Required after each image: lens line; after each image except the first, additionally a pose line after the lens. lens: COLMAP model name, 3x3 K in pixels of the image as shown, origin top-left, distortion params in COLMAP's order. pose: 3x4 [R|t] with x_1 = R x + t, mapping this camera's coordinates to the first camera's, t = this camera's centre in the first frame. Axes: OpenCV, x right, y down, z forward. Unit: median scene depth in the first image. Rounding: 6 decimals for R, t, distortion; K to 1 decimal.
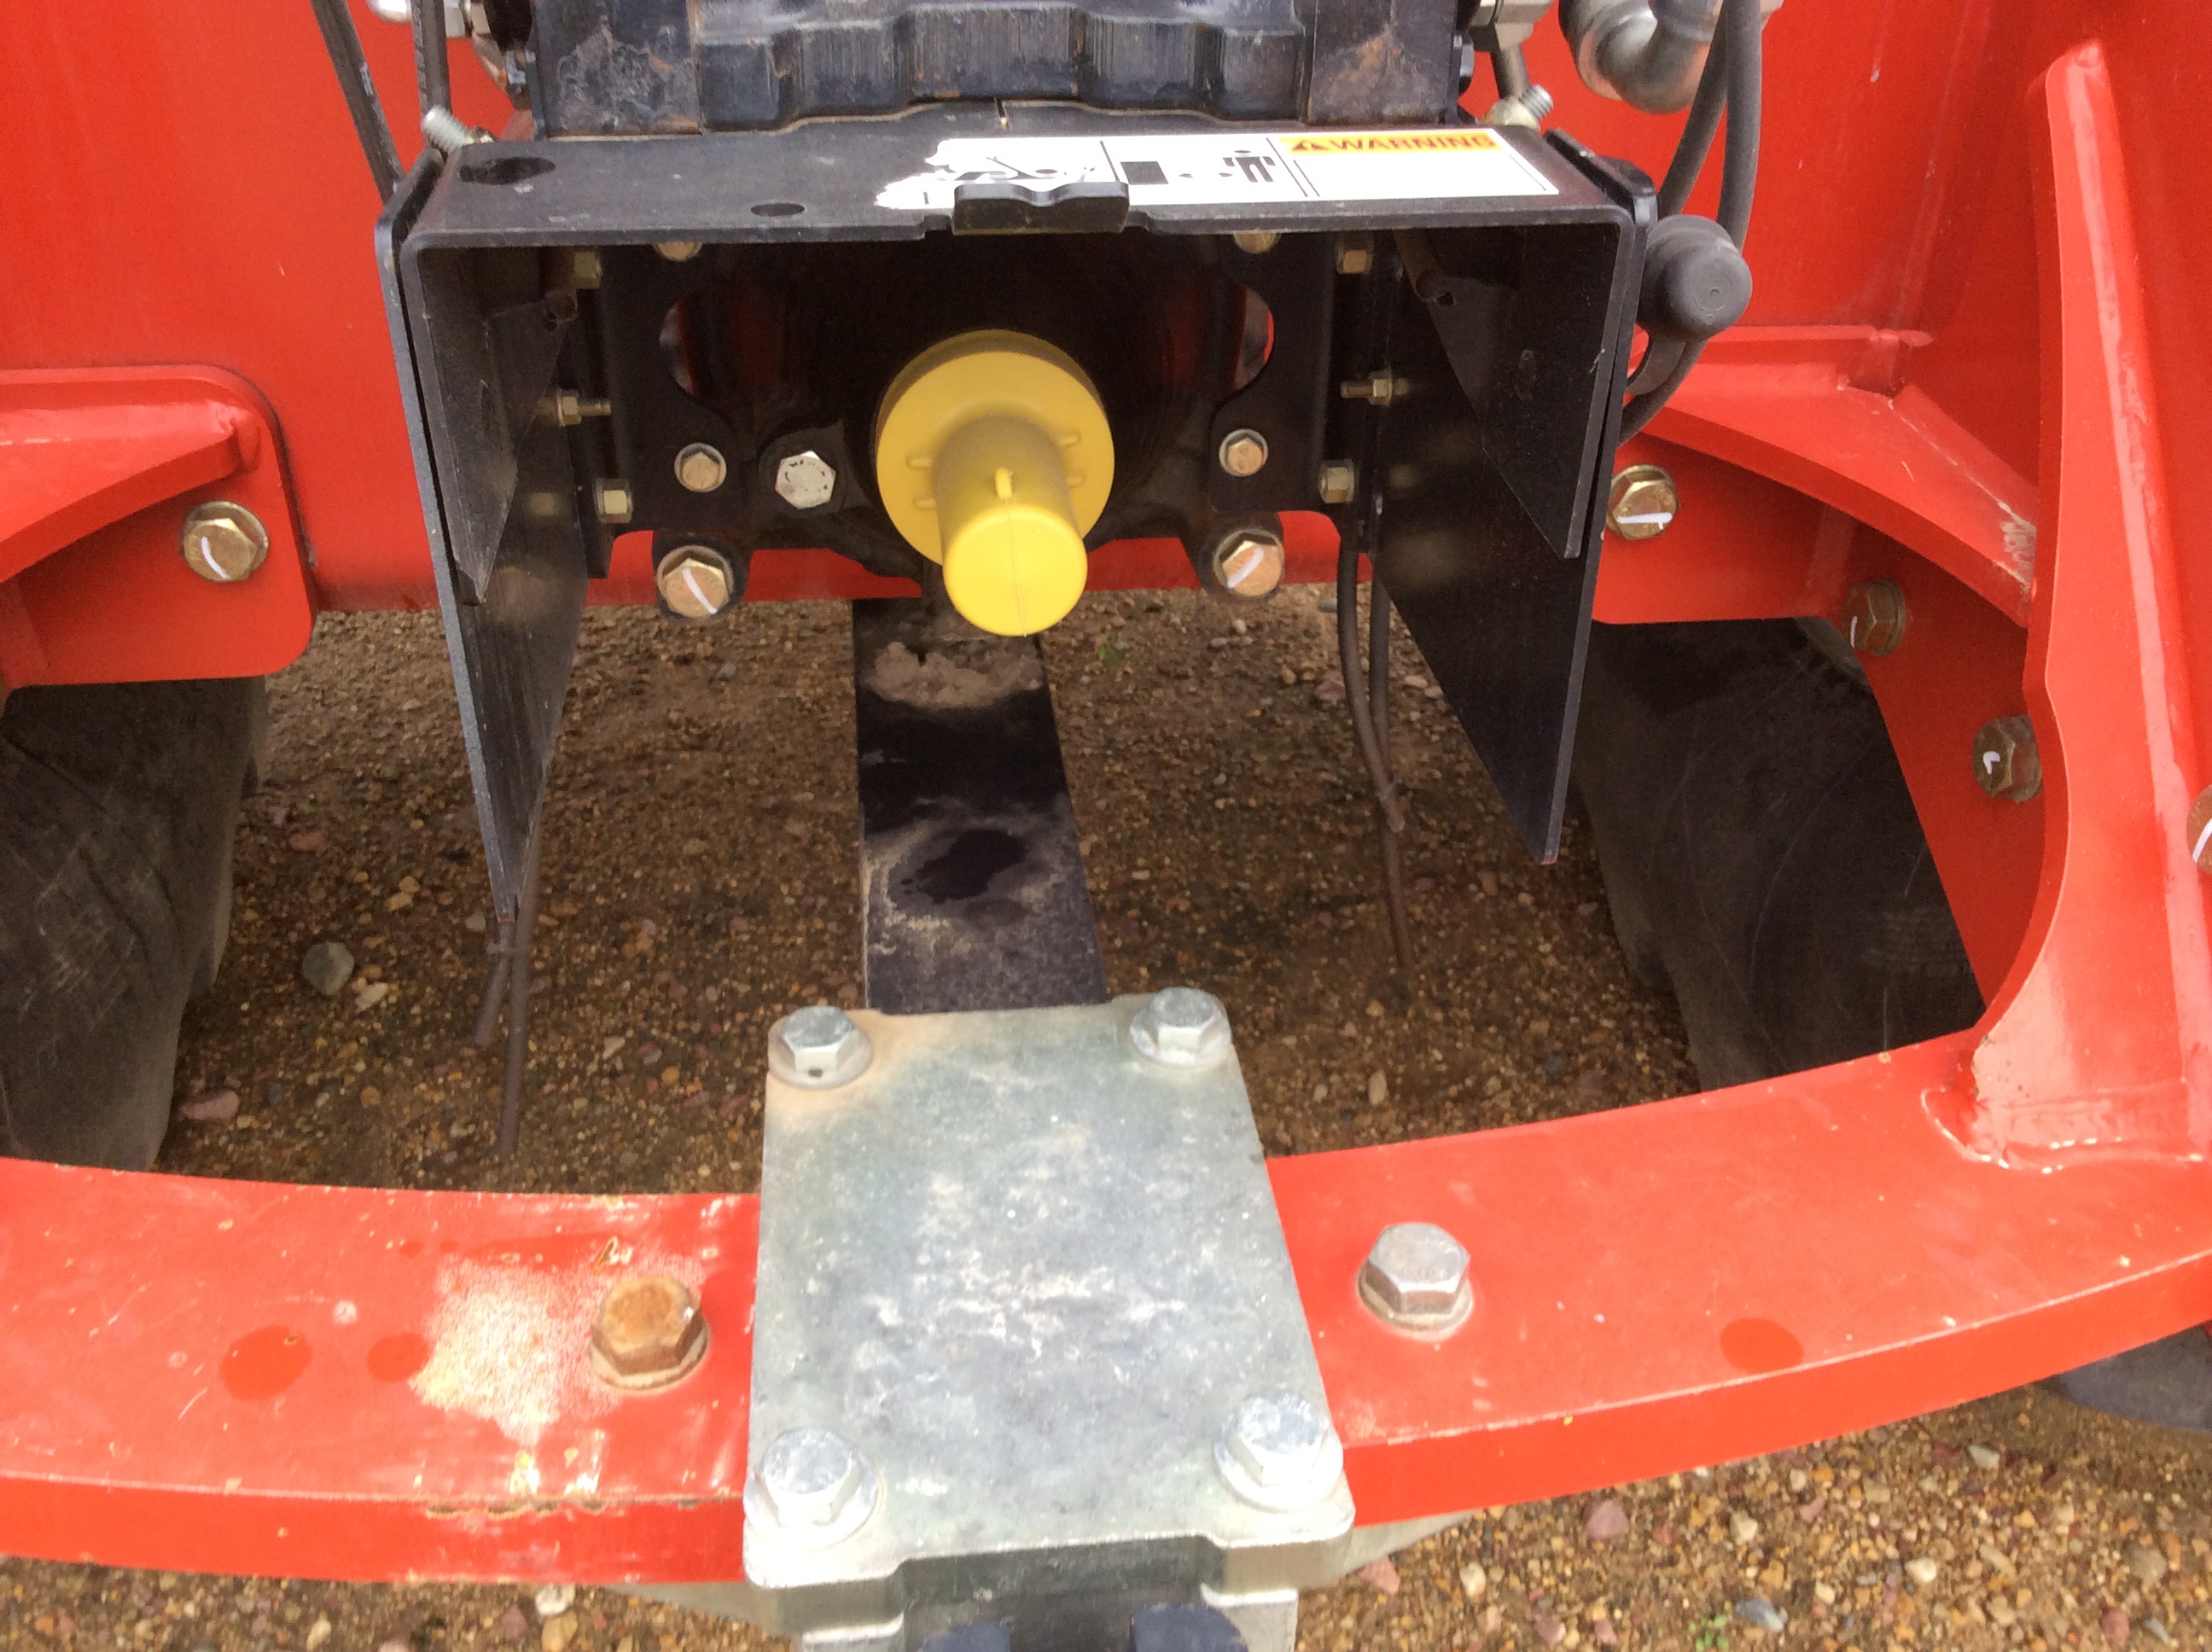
lens RADIAL K [[2007.7, 0, 1113.9], [0, 2007.7, 836.9], [0, 0, 1]] dist [0.152137, -0.297864]
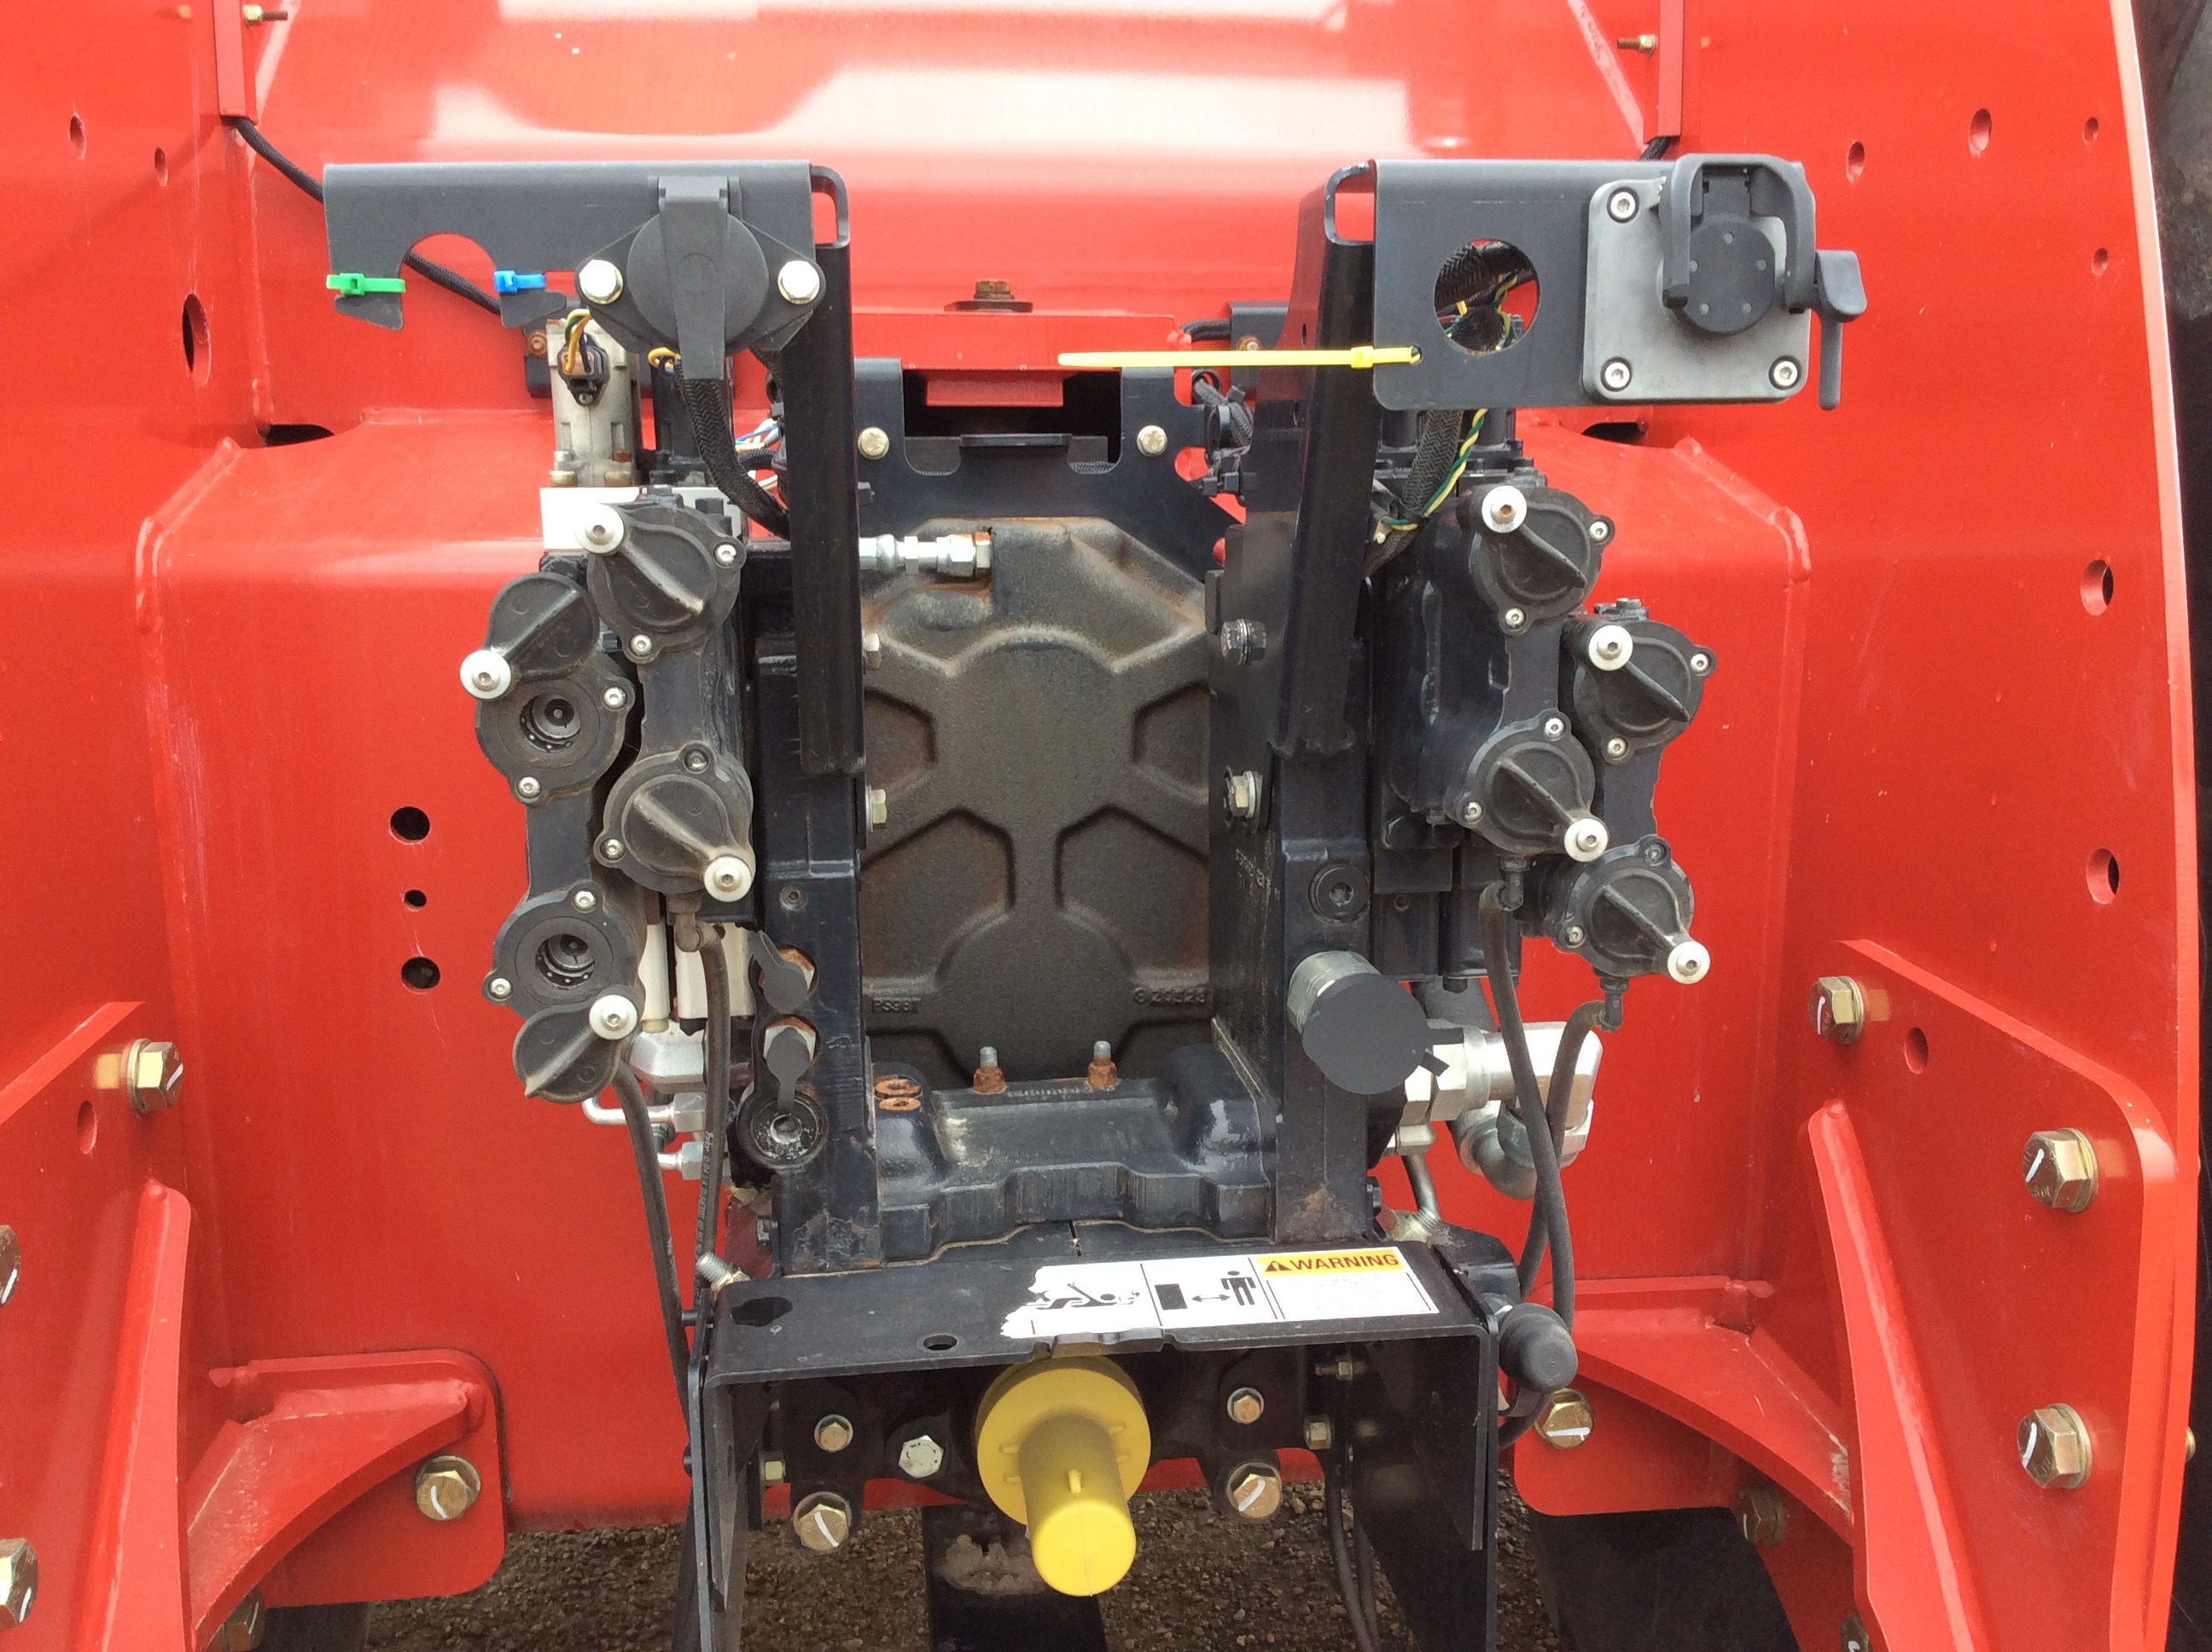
lens RADIAL K [[2034.9, 0, 1101.0], [0, 2034.9, 825.3], [0, 0, 1]] dist [0.179229, -0.402688]
pose [[0.999718, -0.023484, -0.003490, -0.016397], [0.020754, 0.935798, -0.351925, -0.076377], [0.011530, 0.351754, 0.936022, -0.395955]]
